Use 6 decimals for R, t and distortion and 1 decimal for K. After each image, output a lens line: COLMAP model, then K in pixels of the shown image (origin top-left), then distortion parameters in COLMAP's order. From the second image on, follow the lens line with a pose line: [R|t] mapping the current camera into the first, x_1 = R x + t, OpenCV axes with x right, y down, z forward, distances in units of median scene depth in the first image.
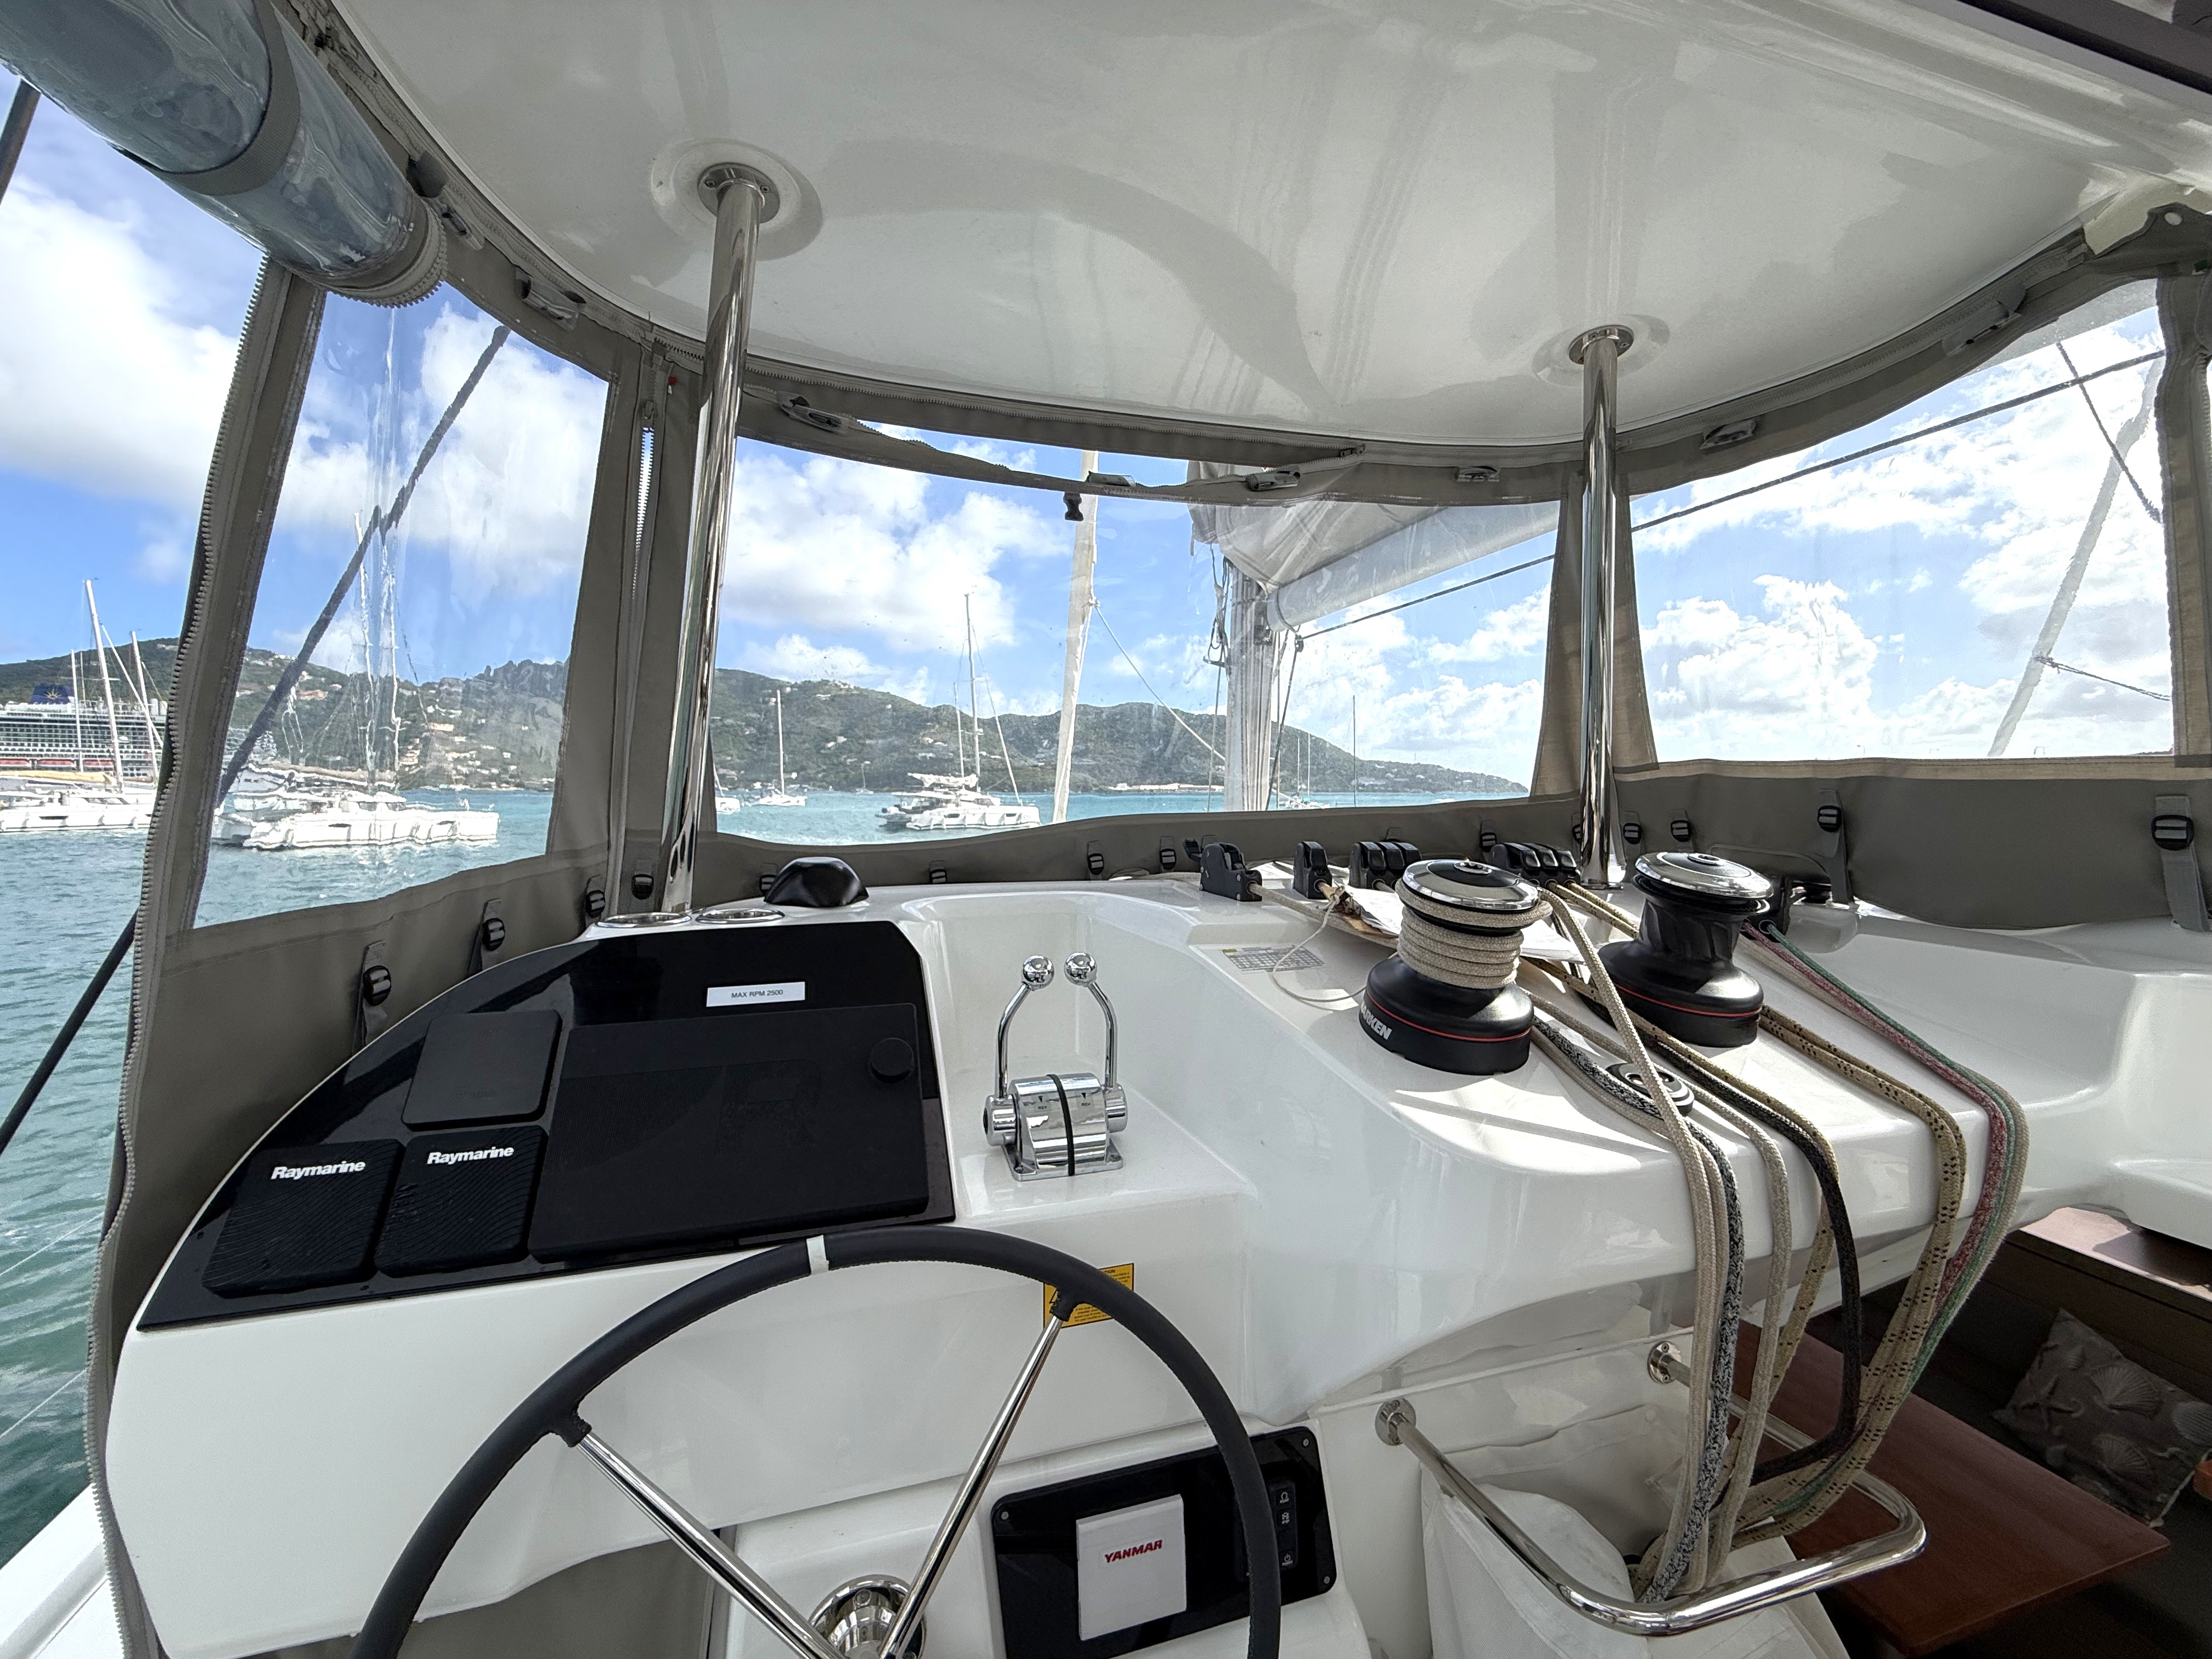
lens RADIAL K [[882.5, 0, 1099.8], [0, 882.5, 832.1], [0, 0, 1]] dist [-0.000400, -0.000263]
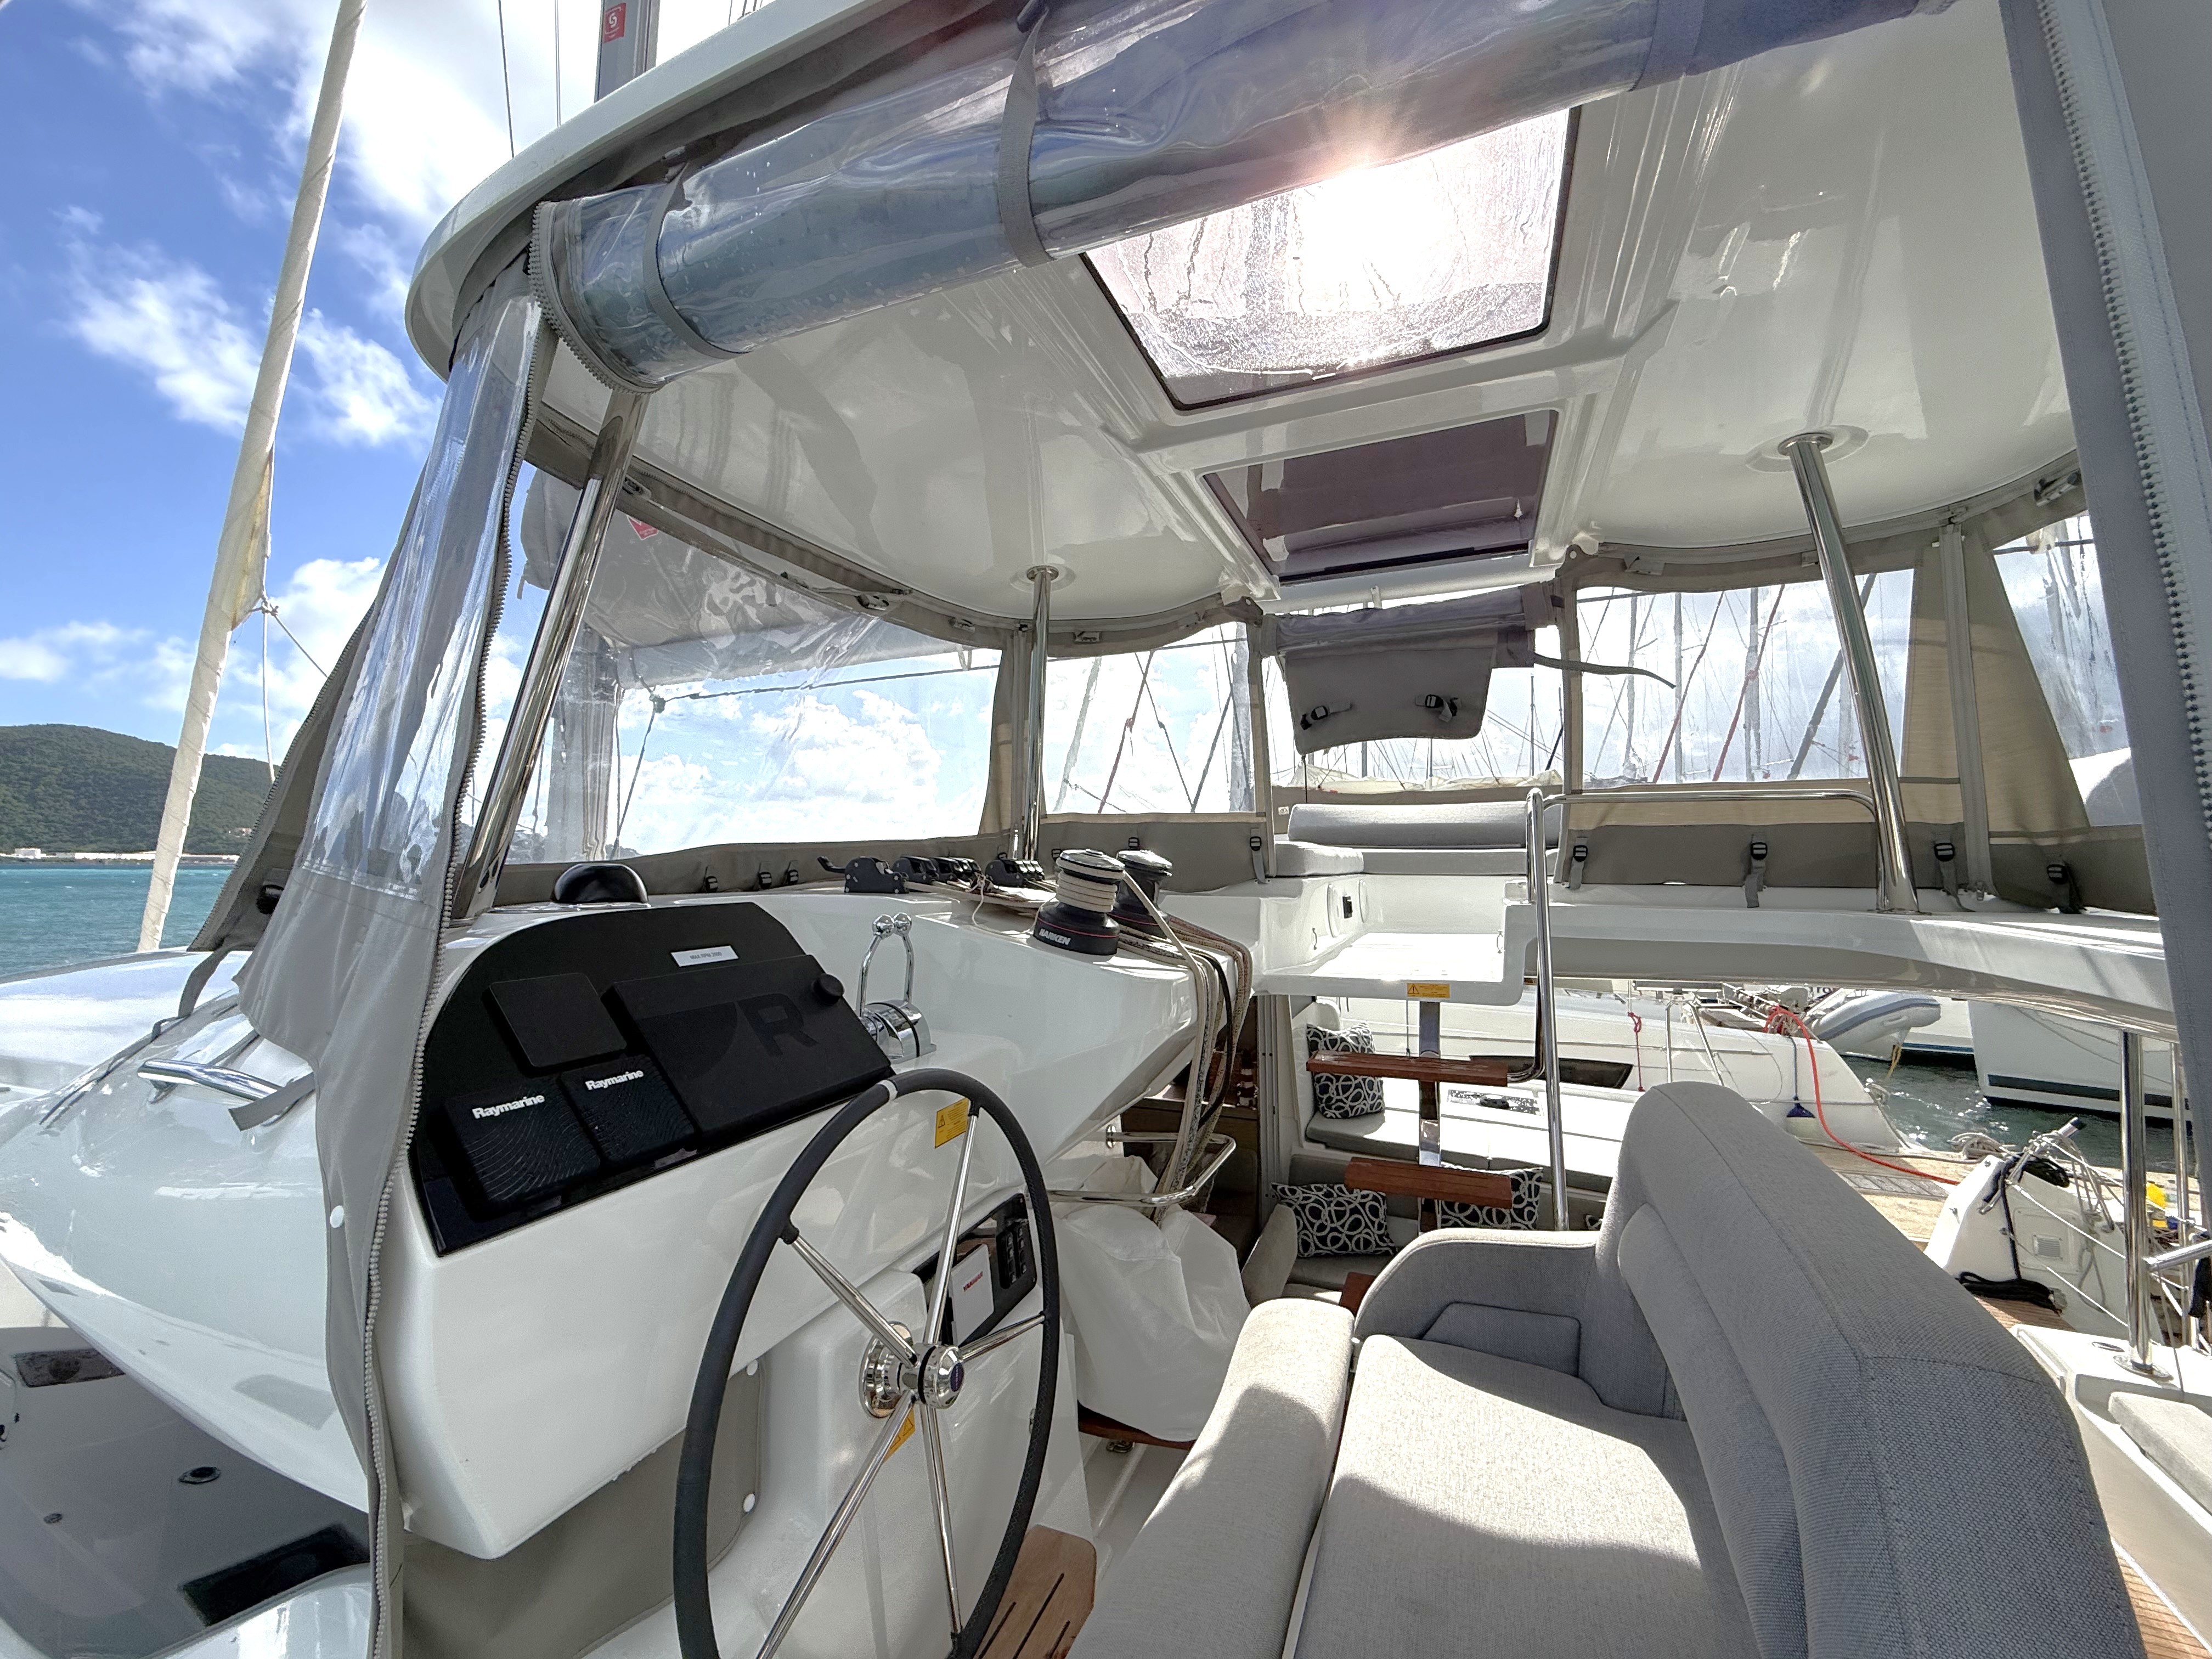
lens RADIAL K [[895.8, 0, 1075.1], [0, 895.8, 828.8], [0, 0, 1]] dist [0.000398, 0.000025]
pose [[0.642018, 0.028767, 0.766150, -0.920256], [0.039875, 0.996691, -0.070837, 0.104730], [-0.765652, 0.076029, 0.638746, -0.191045]]
